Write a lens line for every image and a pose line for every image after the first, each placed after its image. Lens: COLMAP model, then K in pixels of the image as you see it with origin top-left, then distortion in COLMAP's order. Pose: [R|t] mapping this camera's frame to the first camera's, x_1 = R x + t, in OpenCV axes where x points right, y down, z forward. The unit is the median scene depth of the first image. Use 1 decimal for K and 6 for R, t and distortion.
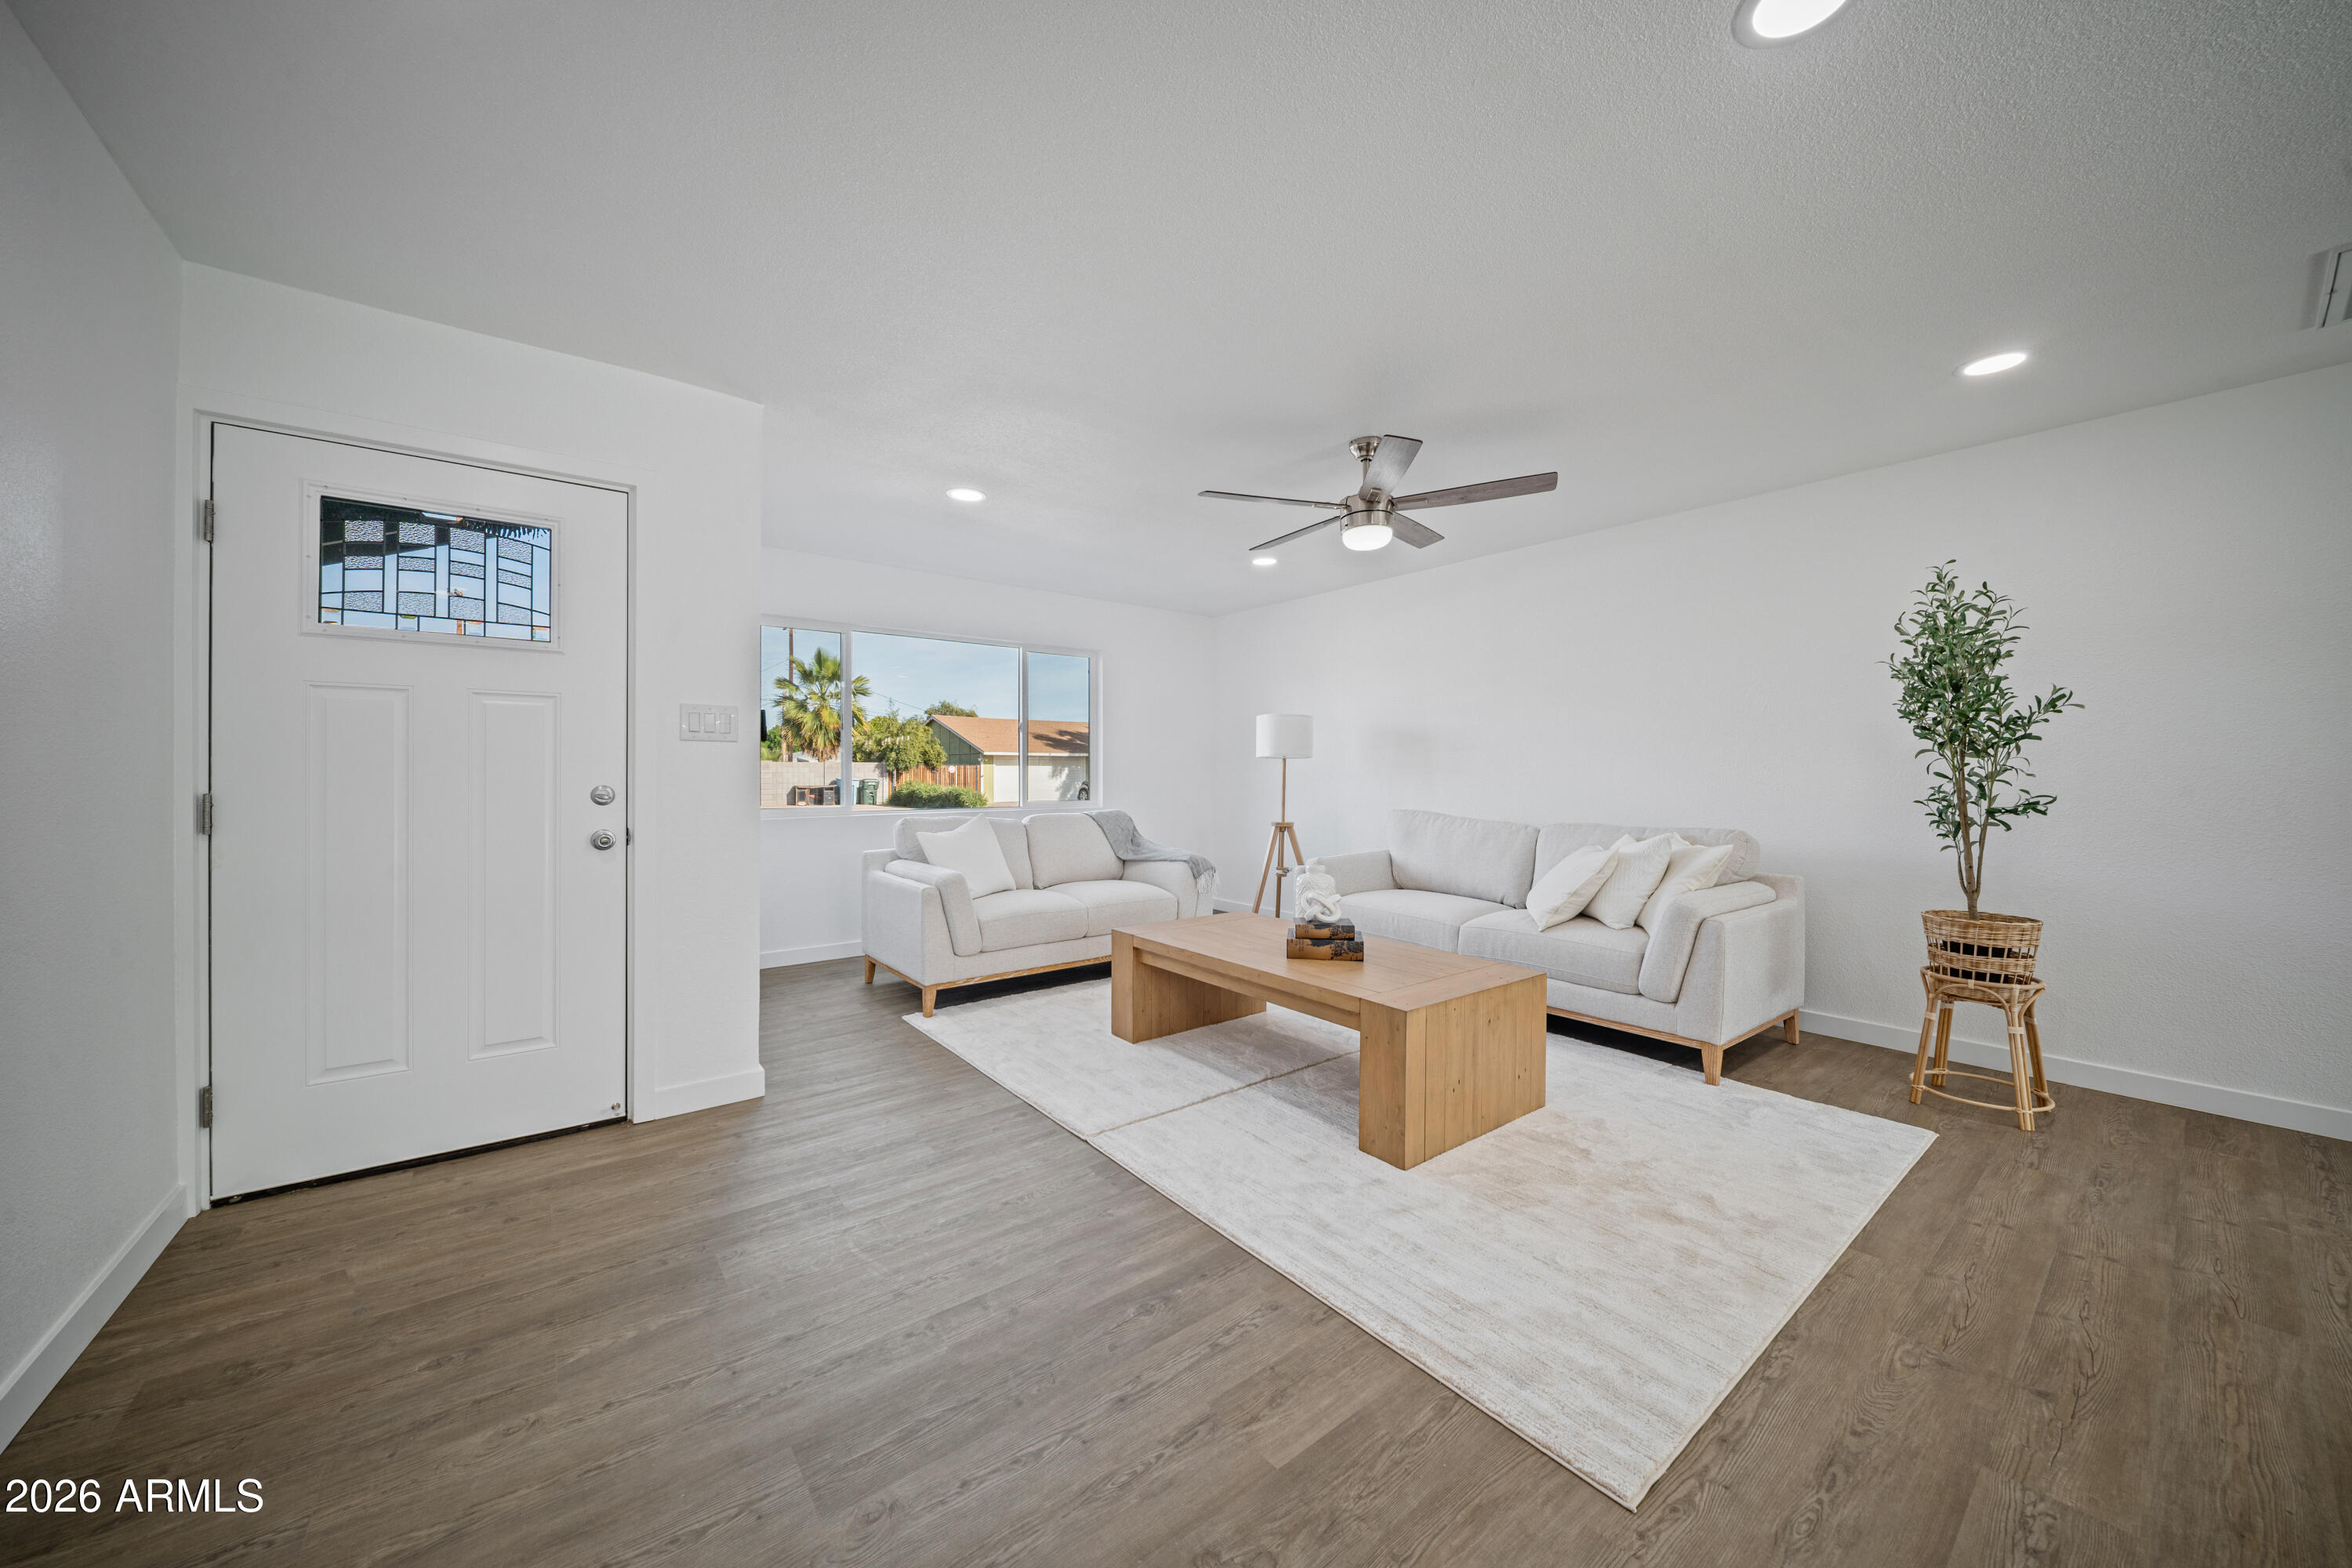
lens RADIAL K [[825.3, 0, 1170.4], [0, 825.3, 777.7], [0, 0, 1]] dist [0.008369, -0.007220]
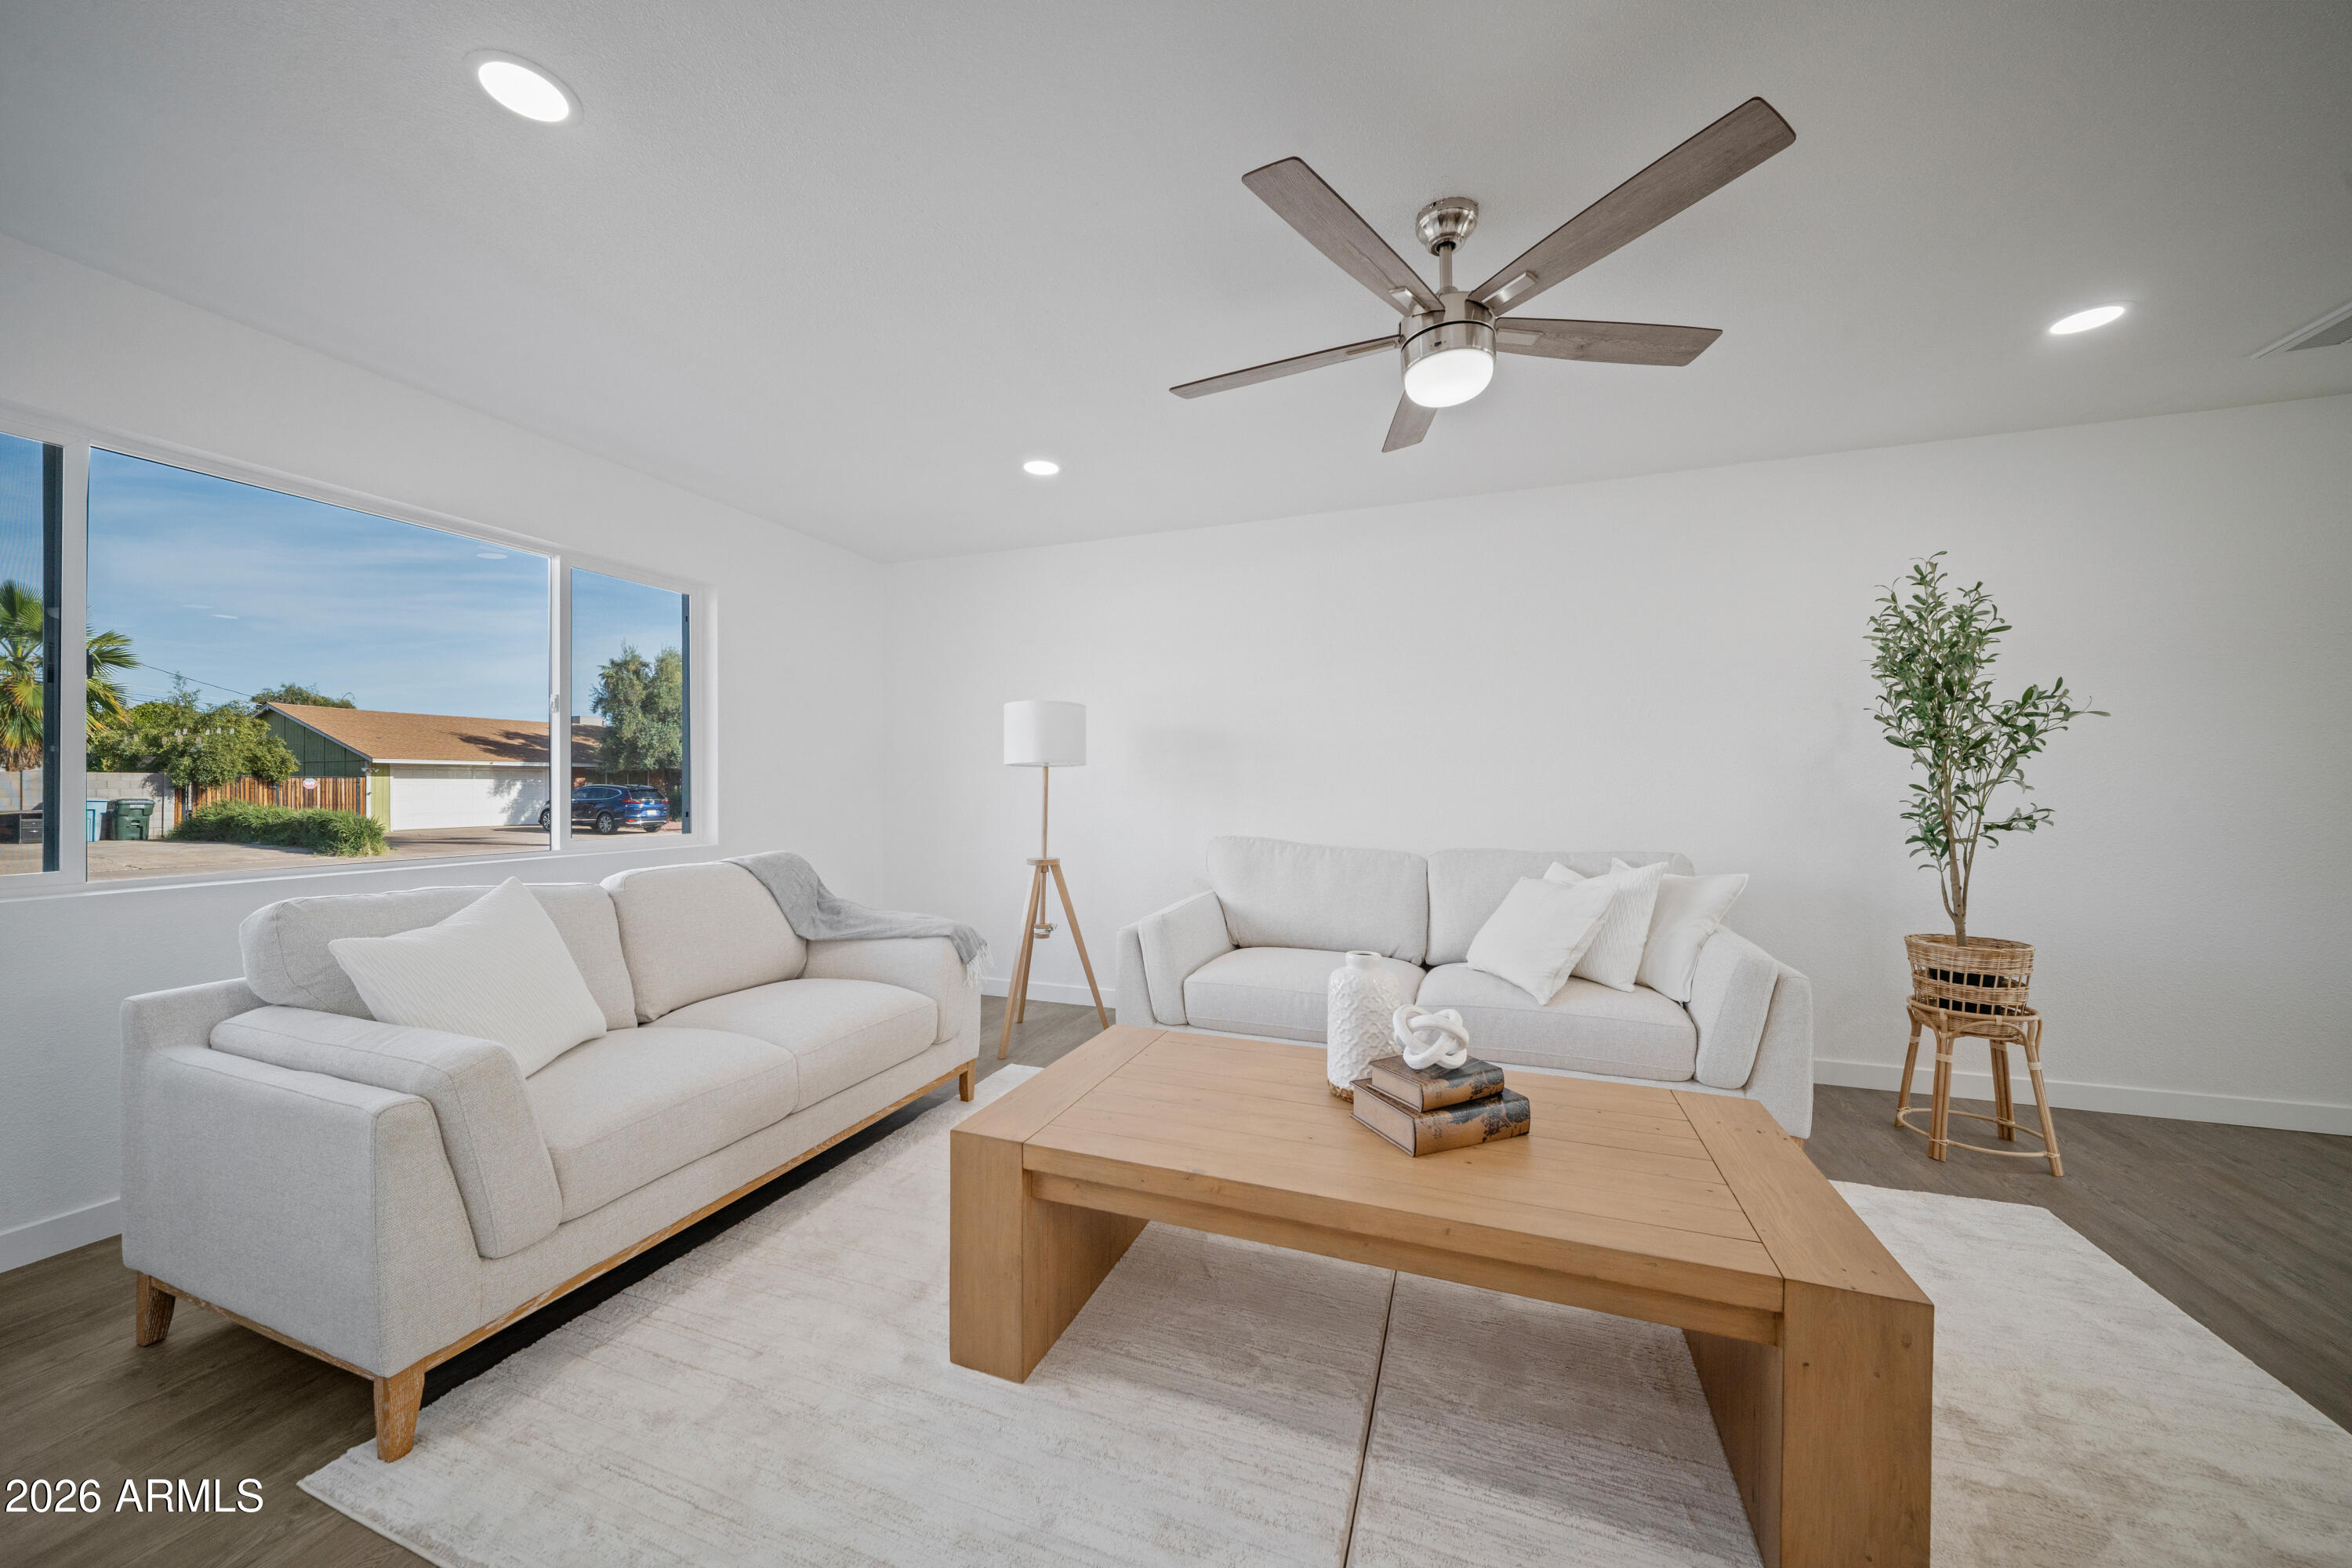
lens RADIAL K [[825.3, 0, 1170.4], [0, 825.3, 777.7], [0, 0, 1]] dist [0.008369, -0.007220]
pose [[0.850548, 0.003721, 0.525885, -0.246956], [0.005474, 0.999858, -0.015928, -0.003959], [-0.525869, 0.016426, 0.850407, 0.644818]]
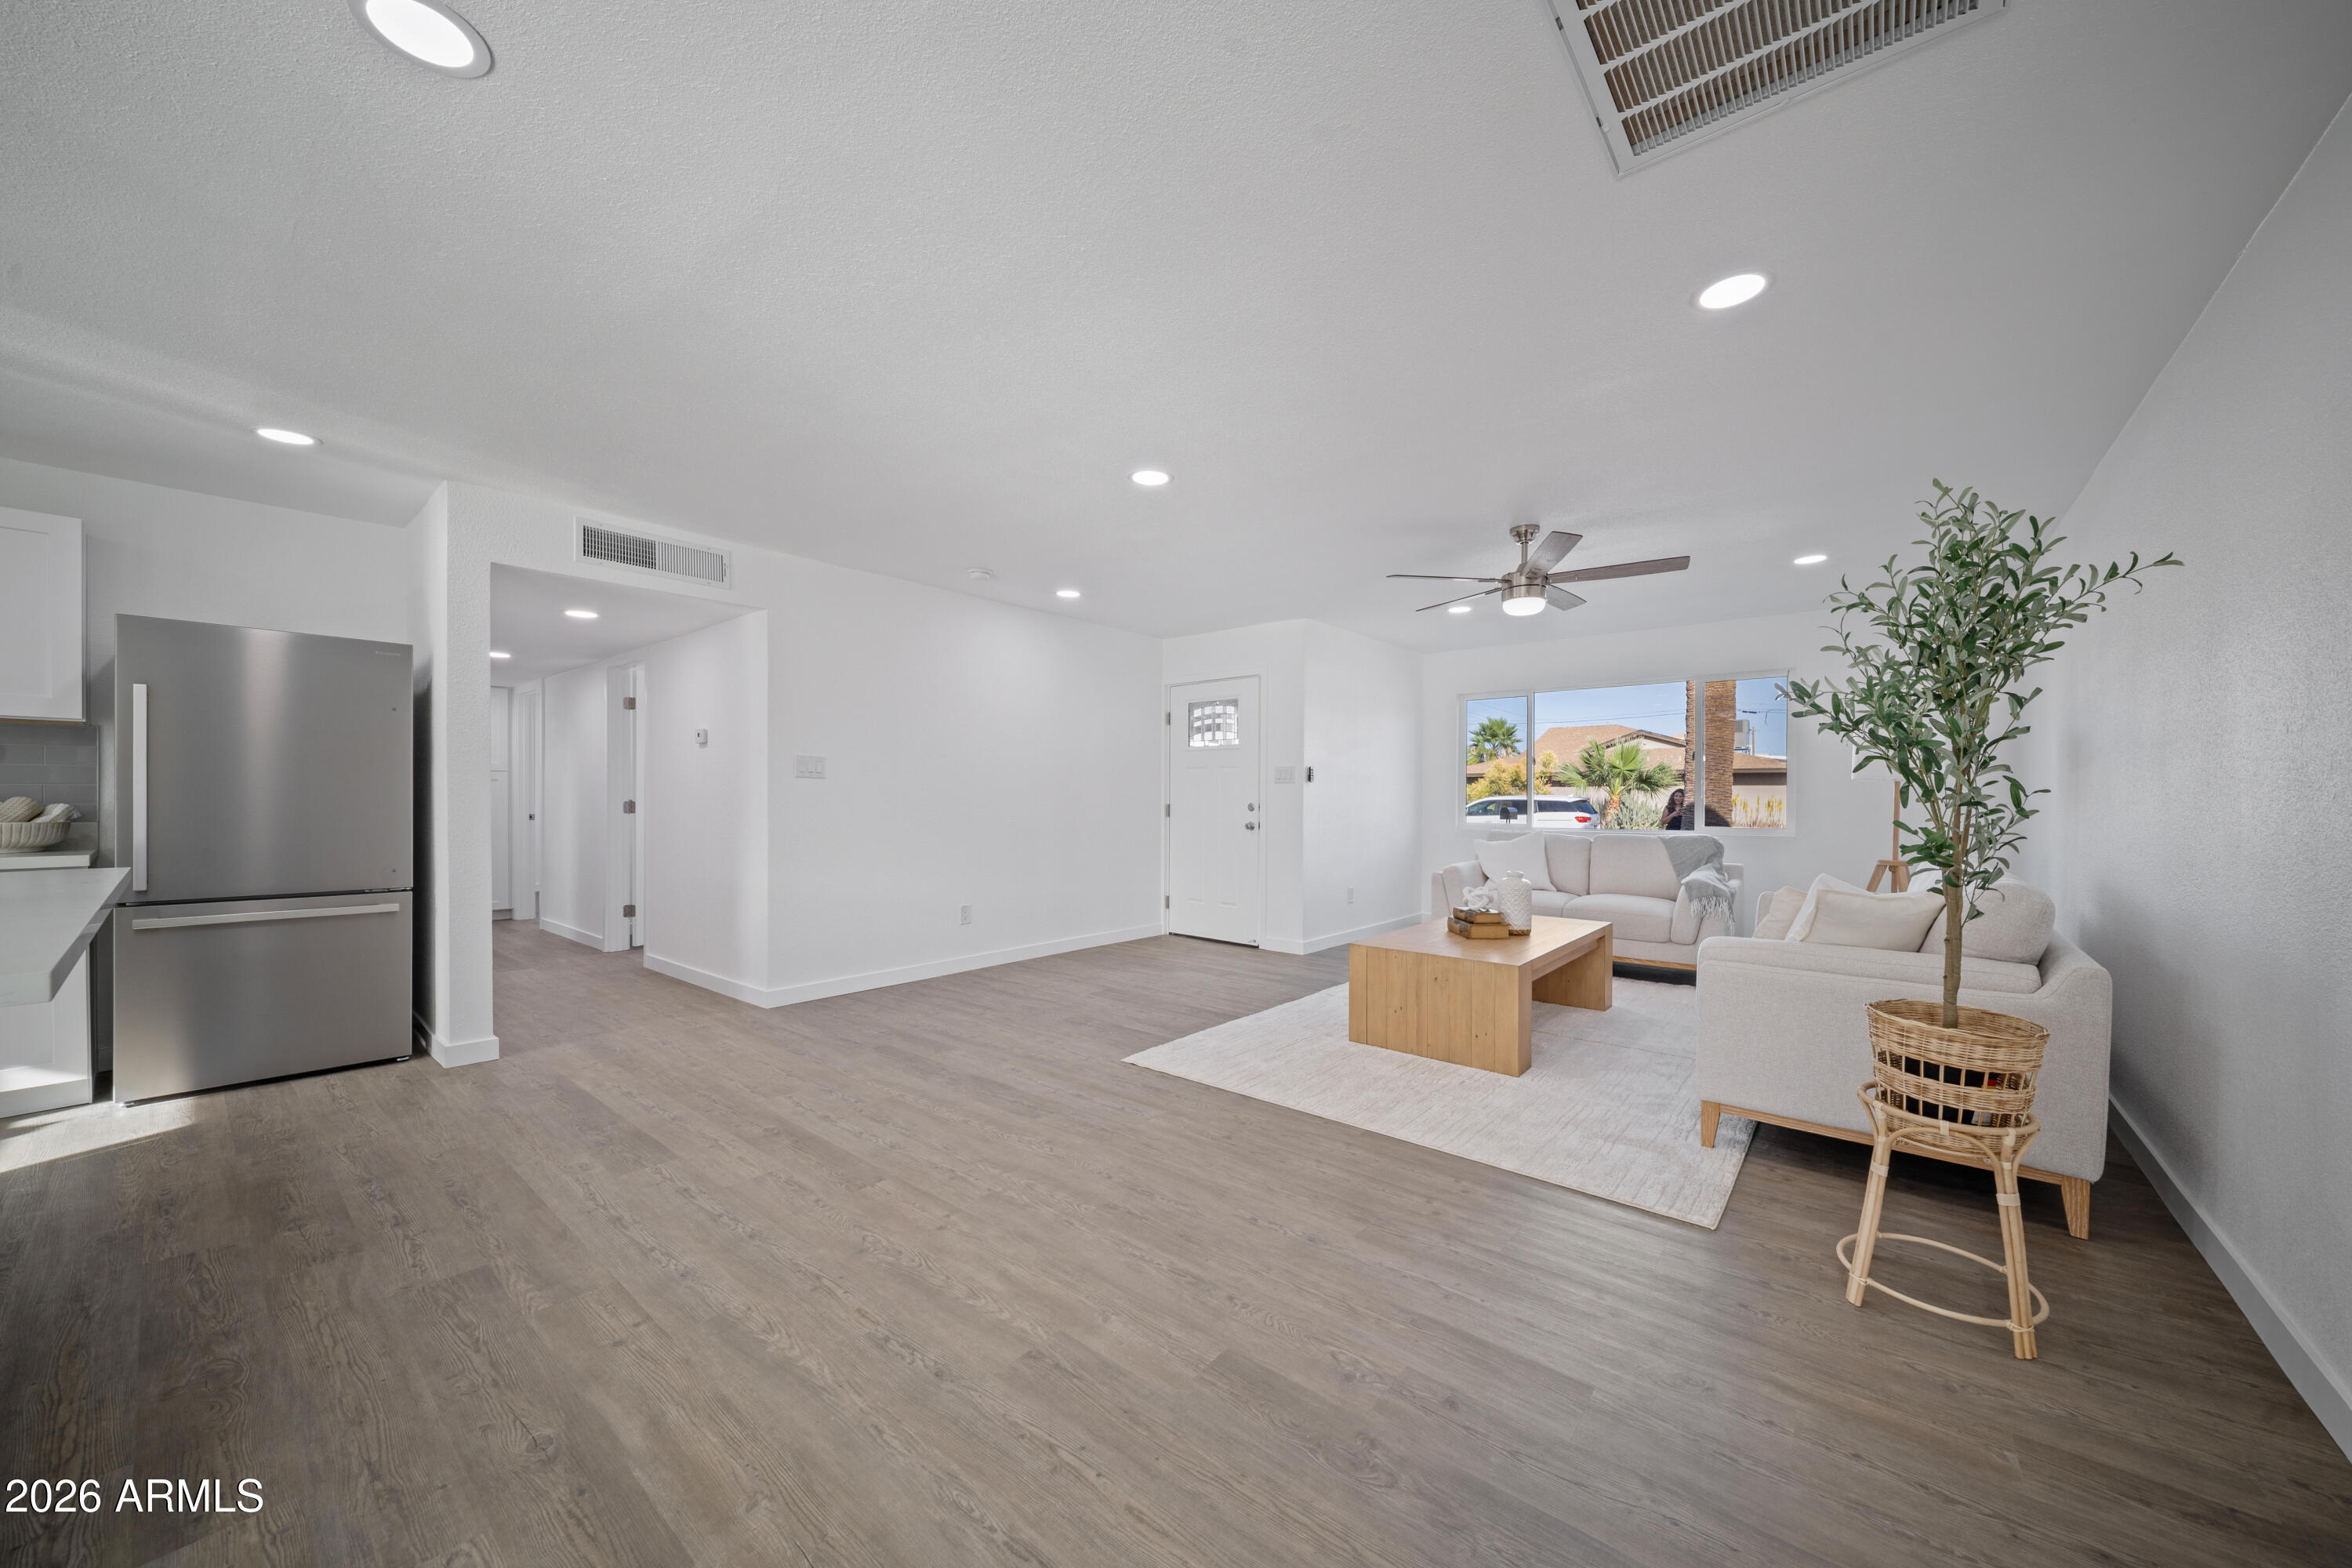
lens RADIAL K [[849.5, 0, 1178.2], [0, 849.5, 794.3], [0, 0, 1]] dist [-0.001161, -0.002683]
pose [[0.211939, -0.004729, -0.977272, 1.433916], [-0.008729, 0.999939, -0.006732, 0.002982], [0.977244, 0.009957, 0.211884, 0.242136]]
